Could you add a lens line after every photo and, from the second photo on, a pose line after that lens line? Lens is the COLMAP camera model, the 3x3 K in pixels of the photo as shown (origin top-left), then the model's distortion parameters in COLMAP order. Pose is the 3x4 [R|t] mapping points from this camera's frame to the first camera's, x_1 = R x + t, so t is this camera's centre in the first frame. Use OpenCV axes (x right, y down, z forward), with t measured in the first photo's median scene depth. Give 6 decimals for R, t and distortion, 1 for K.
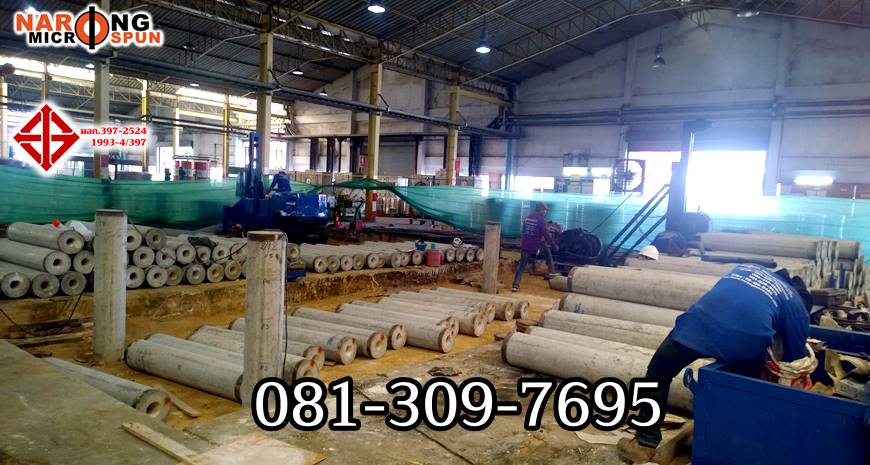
lens RADIAL K [[622.7, 0, 442.7], [0, 622.7, 232.9], [0, 0, 1]] dist [0.073659, -0.083269]
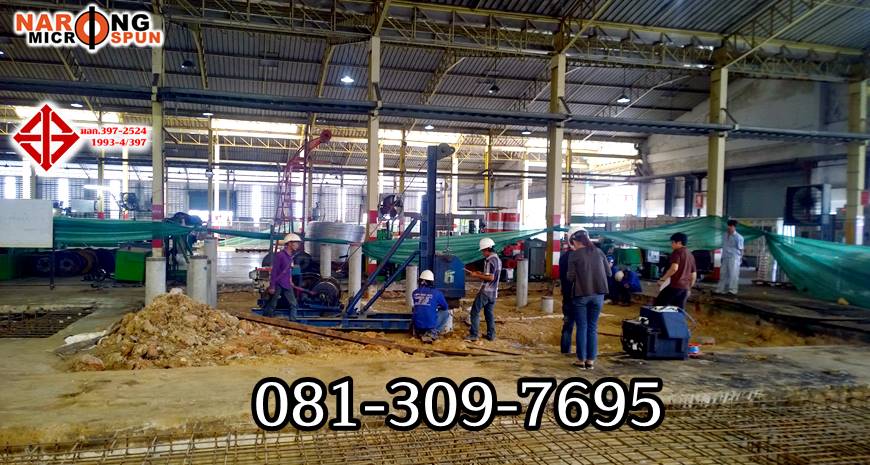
lens RADIAL K [[612.7, 0, 421.3], [0, 612.7, 248.6], [0, 0, 1]] dist [0.044859, -0.038293]
pose [[0.792880, -0.012755, -0.609245, 0.041082], [-0.018002, 0.998854, -0.044339, -0.013137], [0.609112, 0.046123, 0.791742, 0.150423]]
